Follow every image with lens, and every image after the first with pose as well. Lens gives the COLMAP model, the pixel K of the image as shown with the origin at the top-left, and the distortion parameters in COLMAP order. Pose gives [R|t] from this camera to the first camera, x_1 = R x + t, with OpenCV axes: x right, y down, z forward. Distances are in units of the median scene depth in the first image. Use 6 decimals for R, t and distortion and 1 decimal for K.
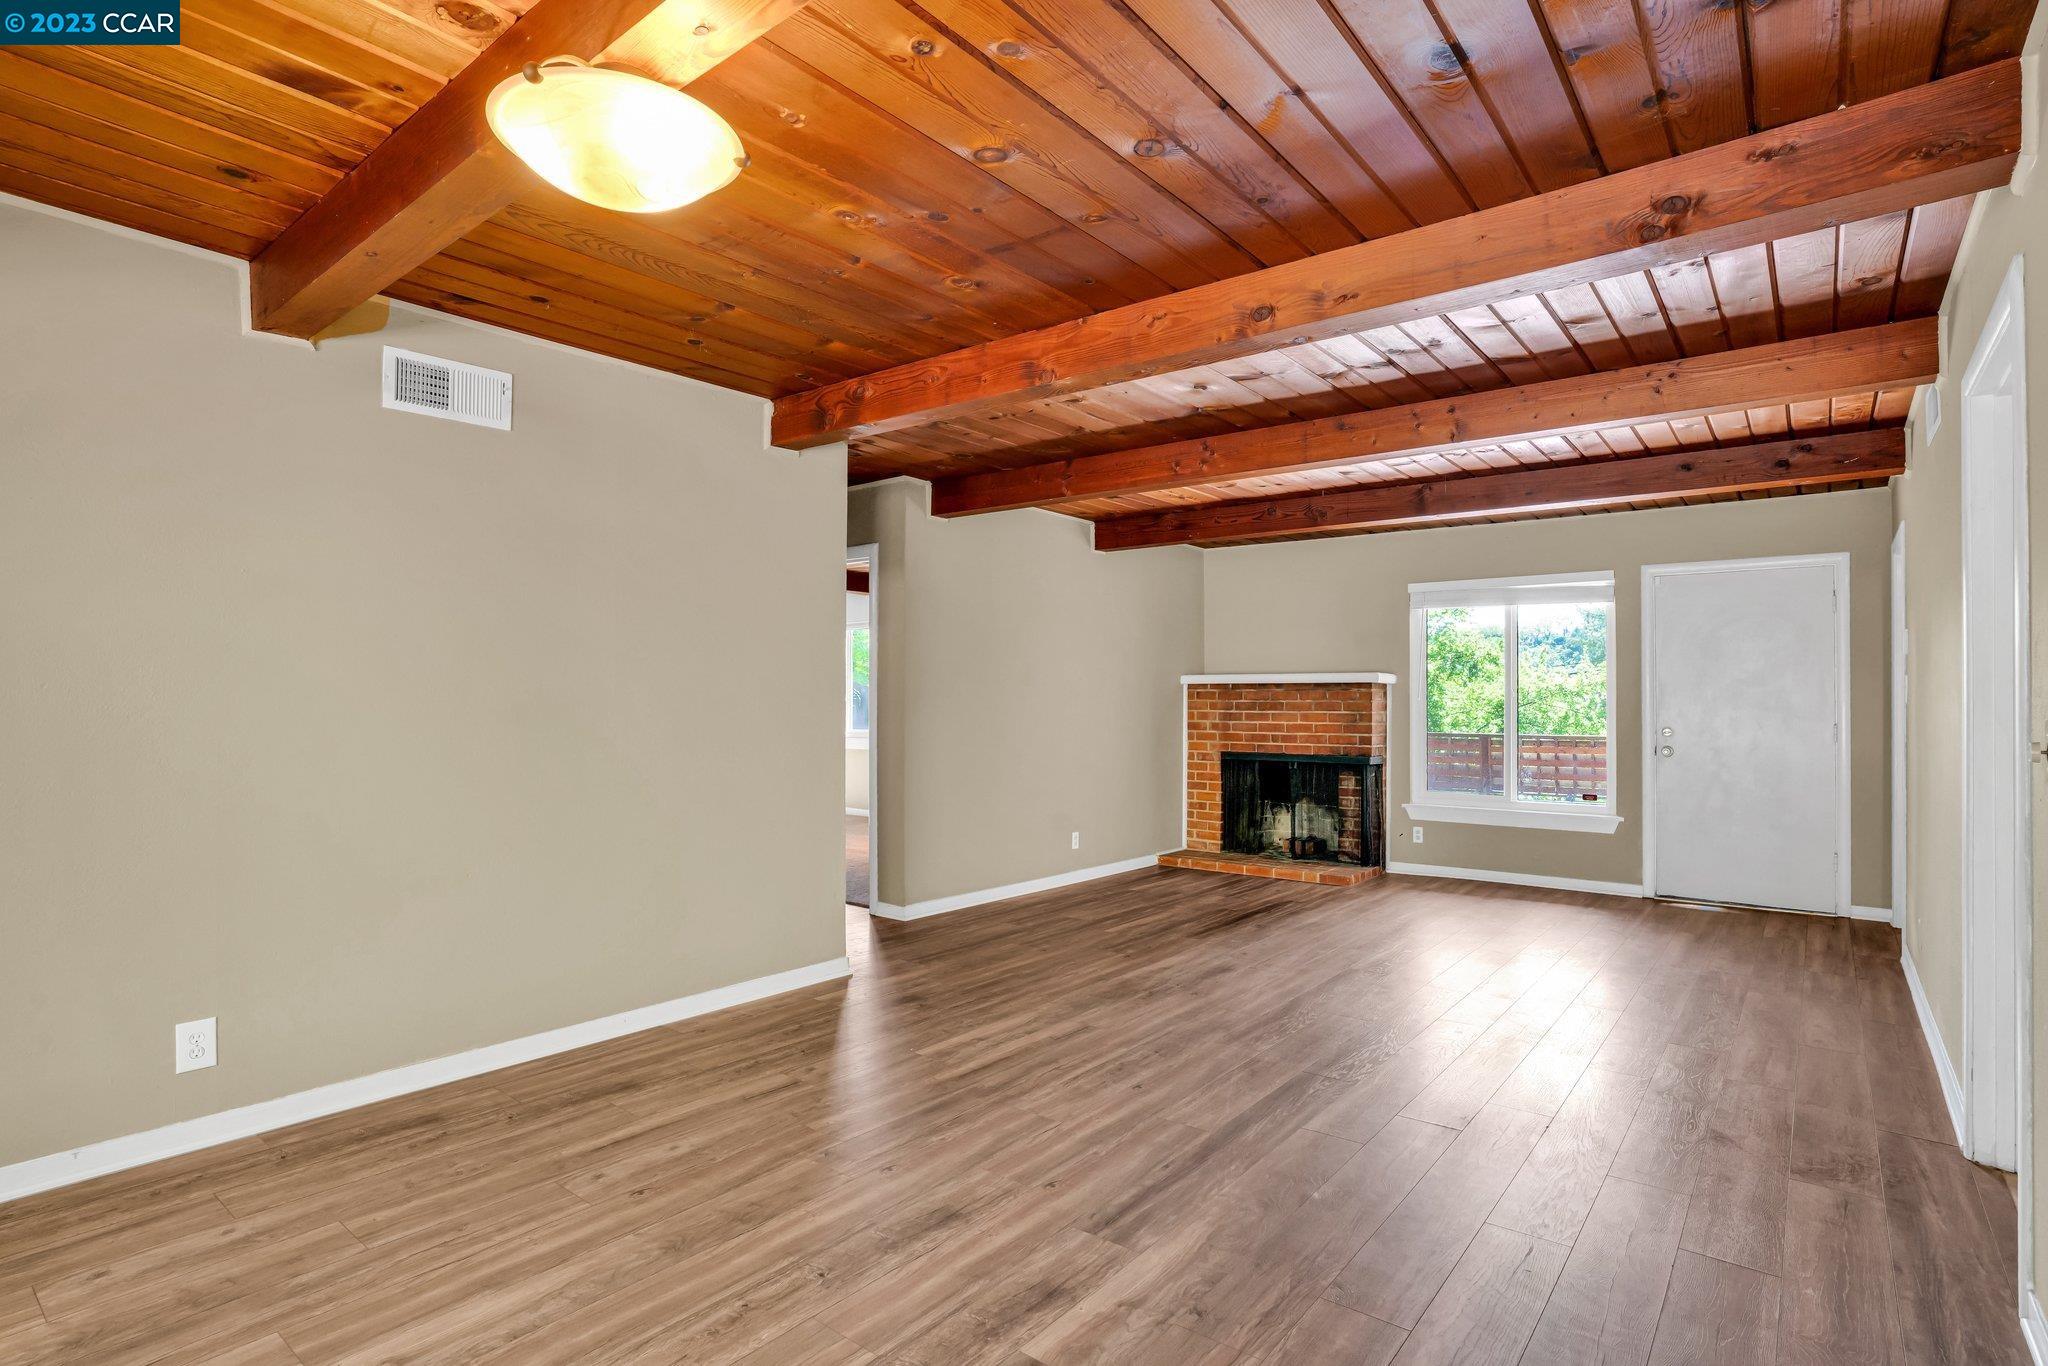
lens RADIAL K [[1041.5, 0, 1005.7], [0, 1041.5, 690.2], [0, 0, 1]] dist [-0.087548, 0.038672]
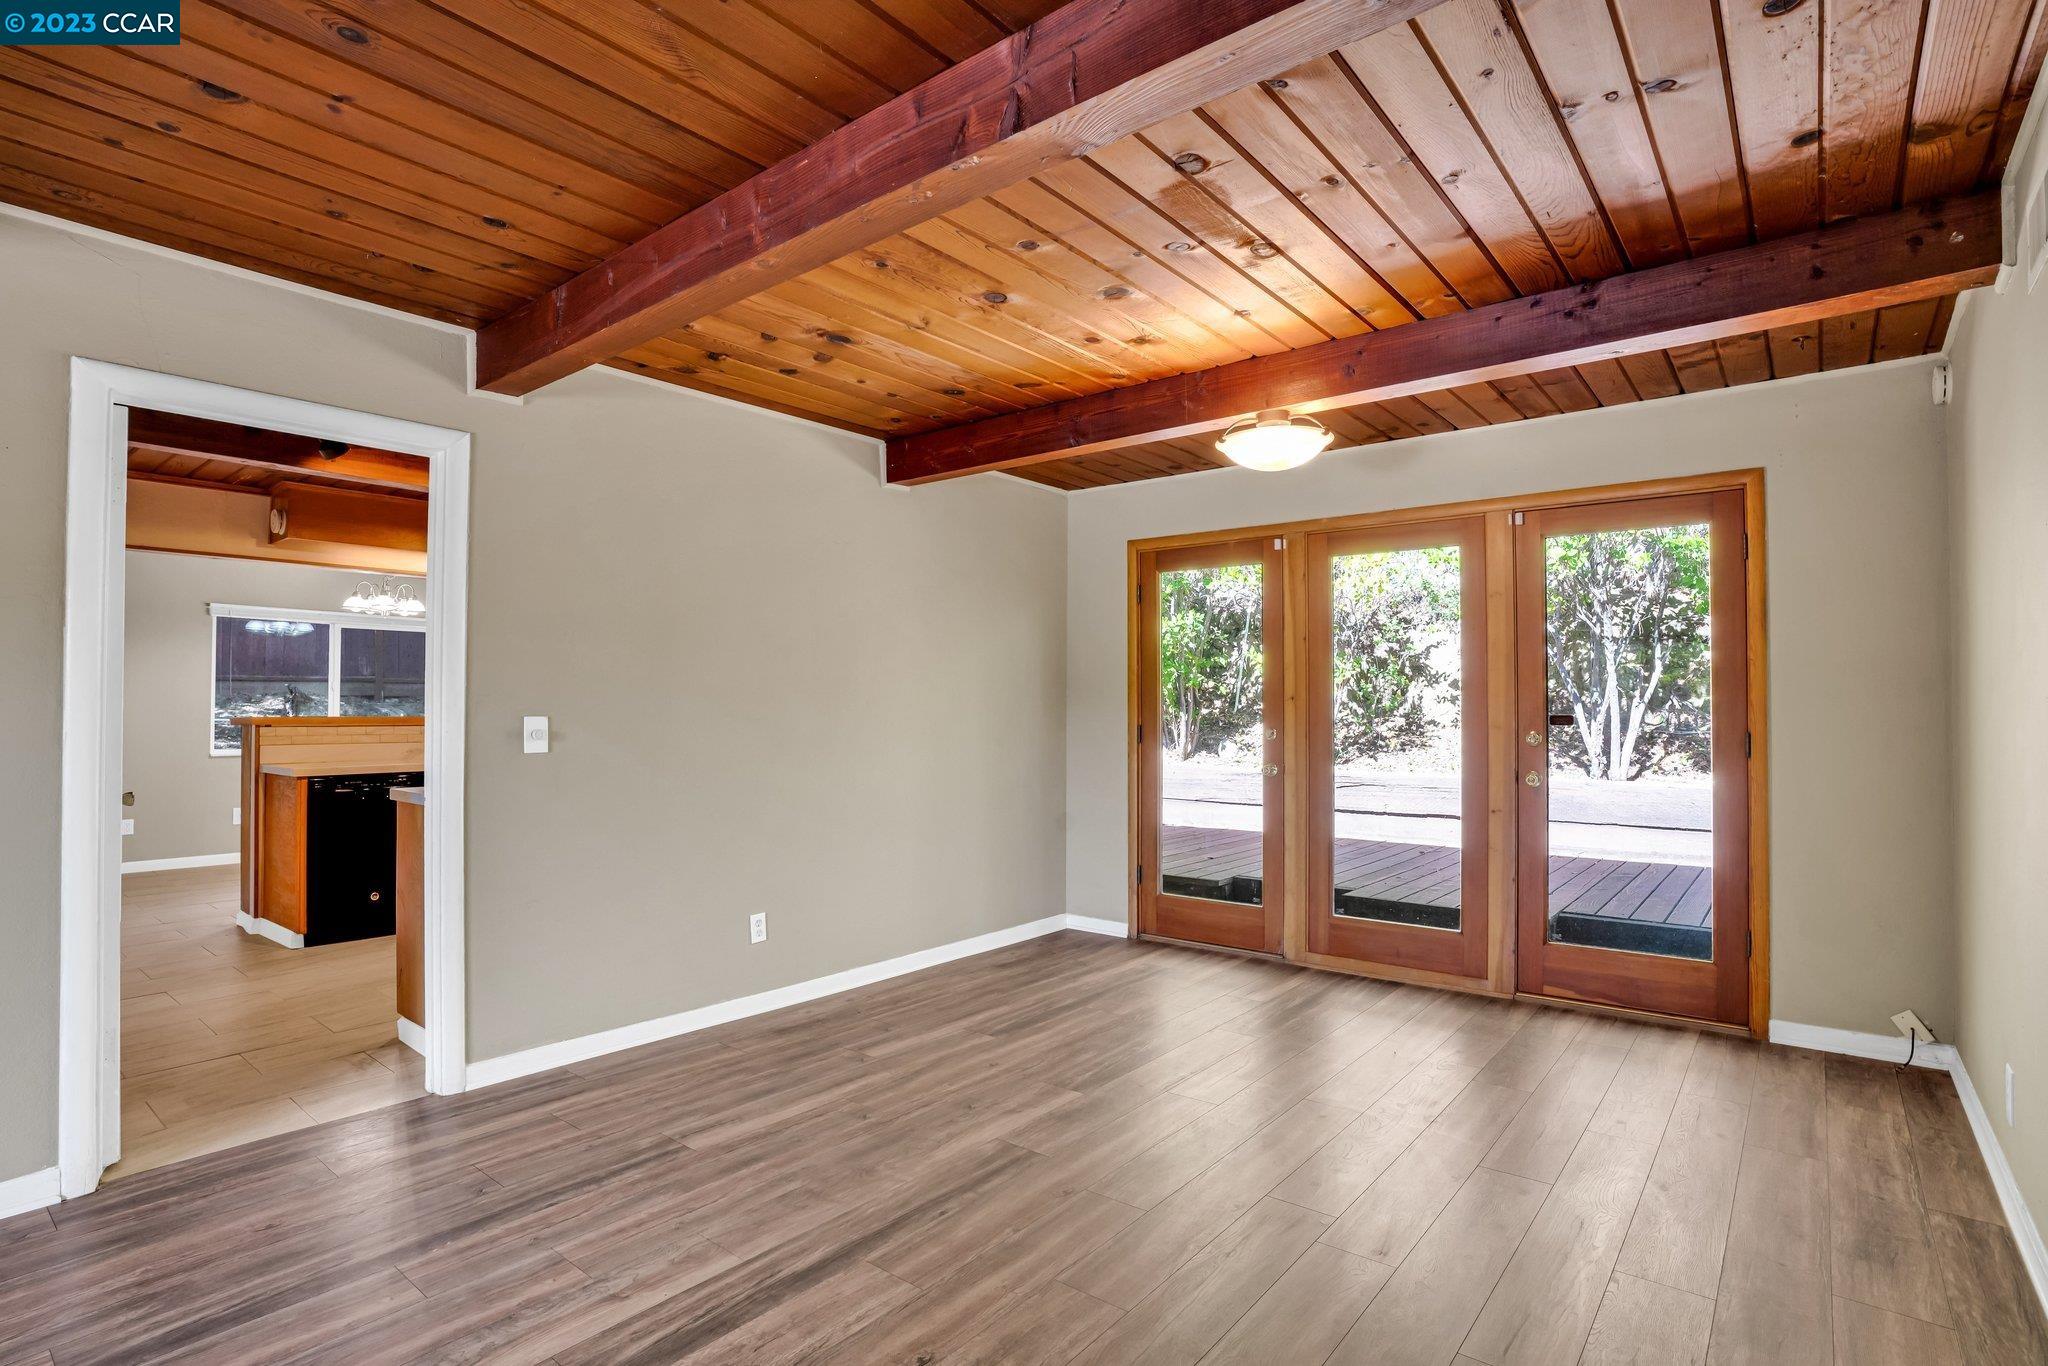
lens RADIAL K [[1012.5, 0, 1015.1], [0, 1012.5, 679.1], [0, 0, 1]] dist [-0.067064, 0.024338]
pose [[-0.999994, -0.003313, 0.001271, 0.042738], [-0.003357, 0.999337, -0.036248, 0.007722], [-0.001150, -0.036252, -0.999342, 0.889428]]
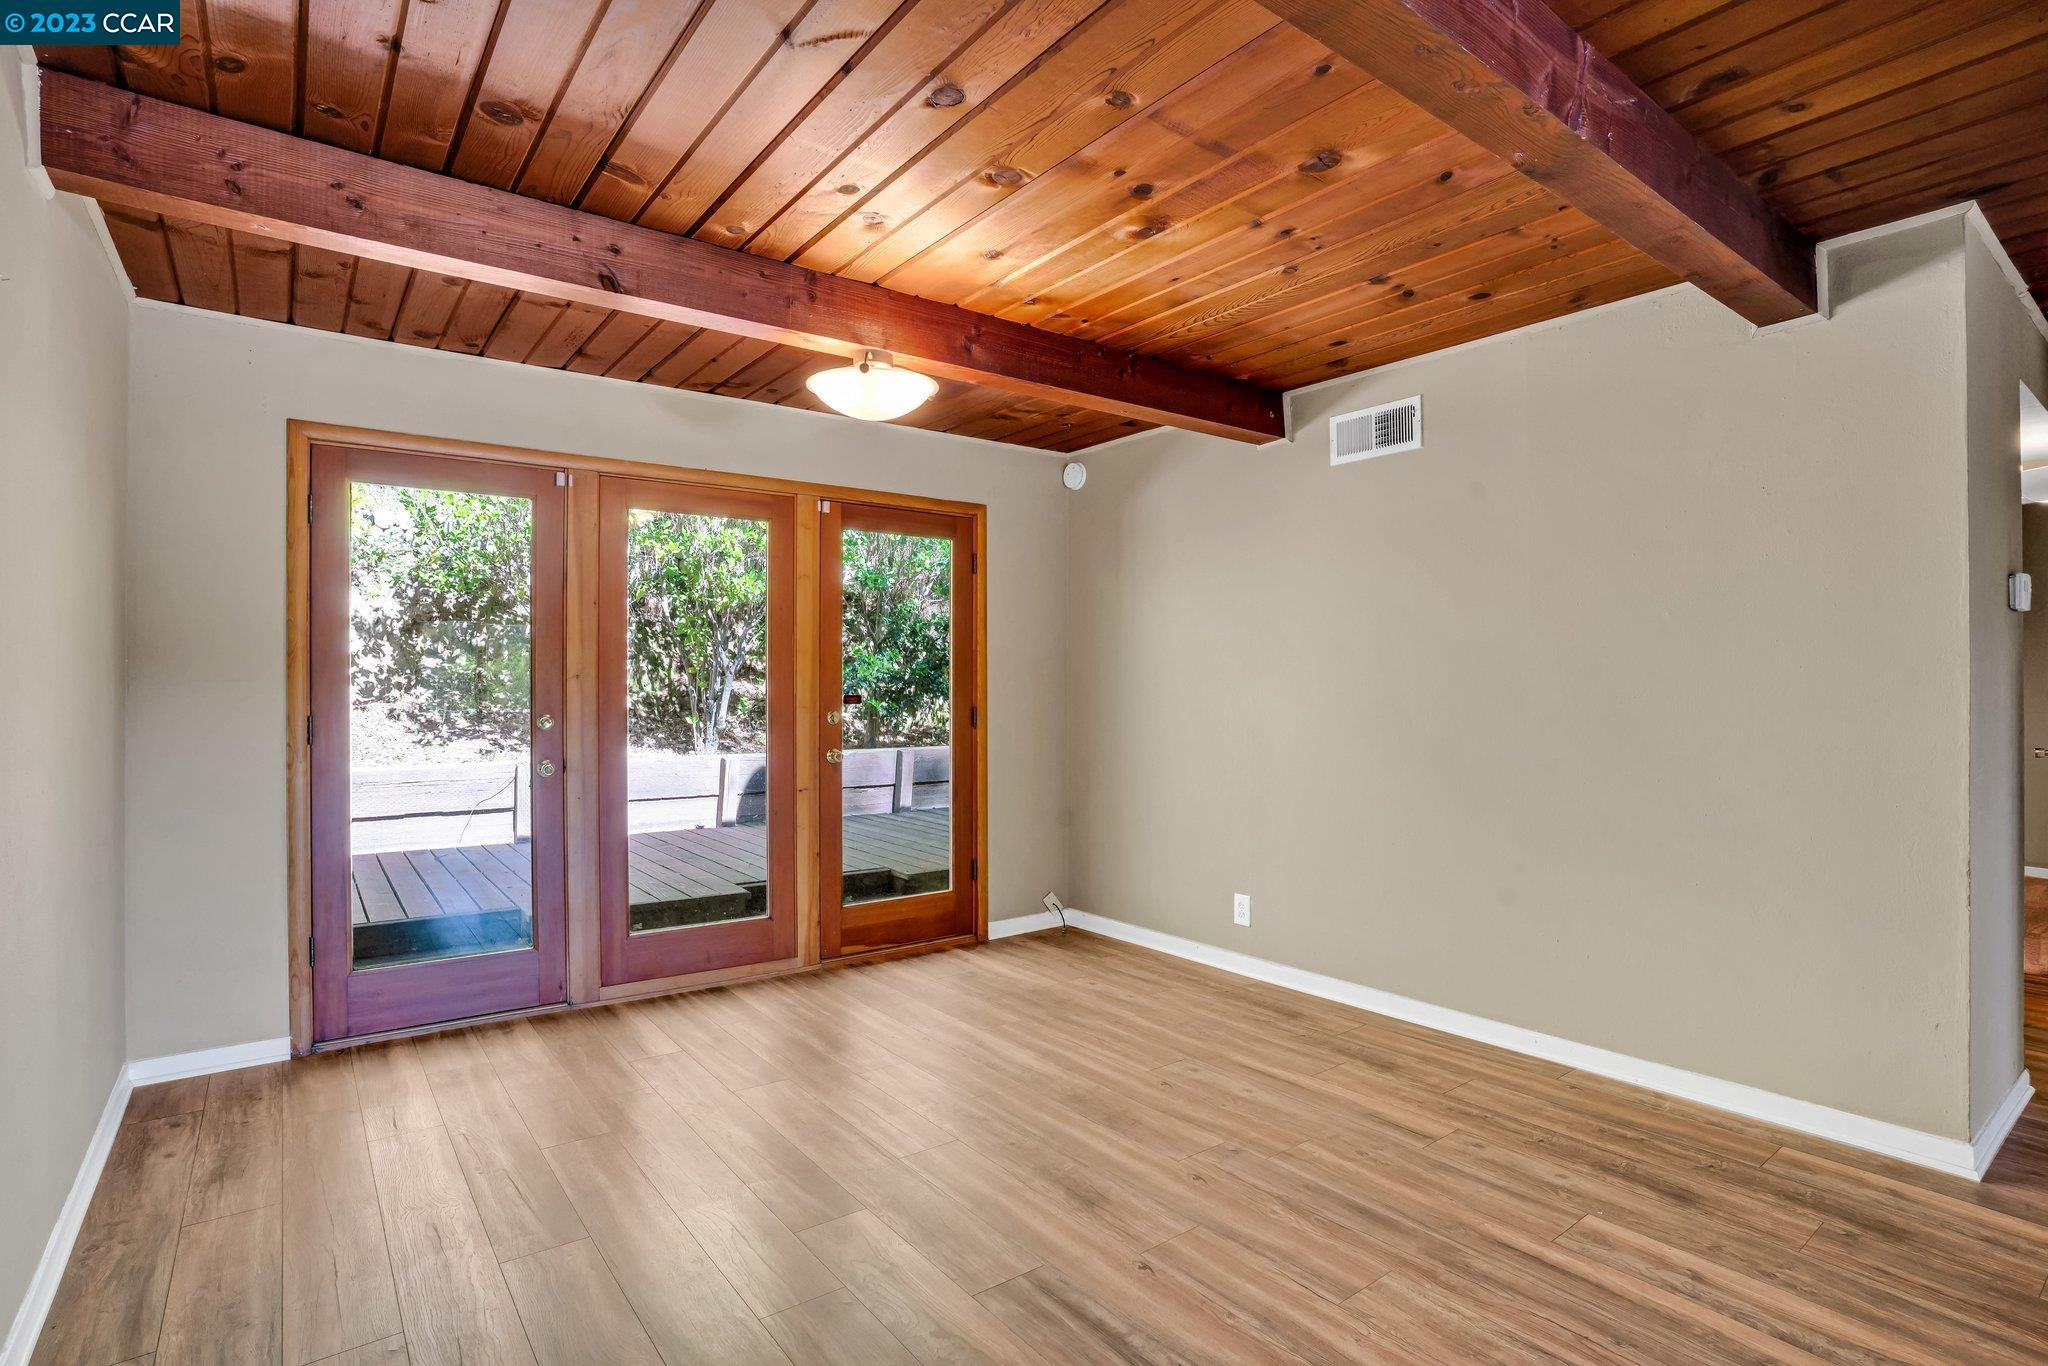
lens RADIAL K [[1012.5, 0, 1015.1], [0, 1012.5, 679.1], [0, 0, 1]] dist [-0.067064, 0.024338]
pose [[-0.244399, -0.008288, -0.969639, 0.386793], [0.007079, 0.999922, -0.010331, 0.003096], [0.969649, -0.009389, -0.244321, 0.491072]]
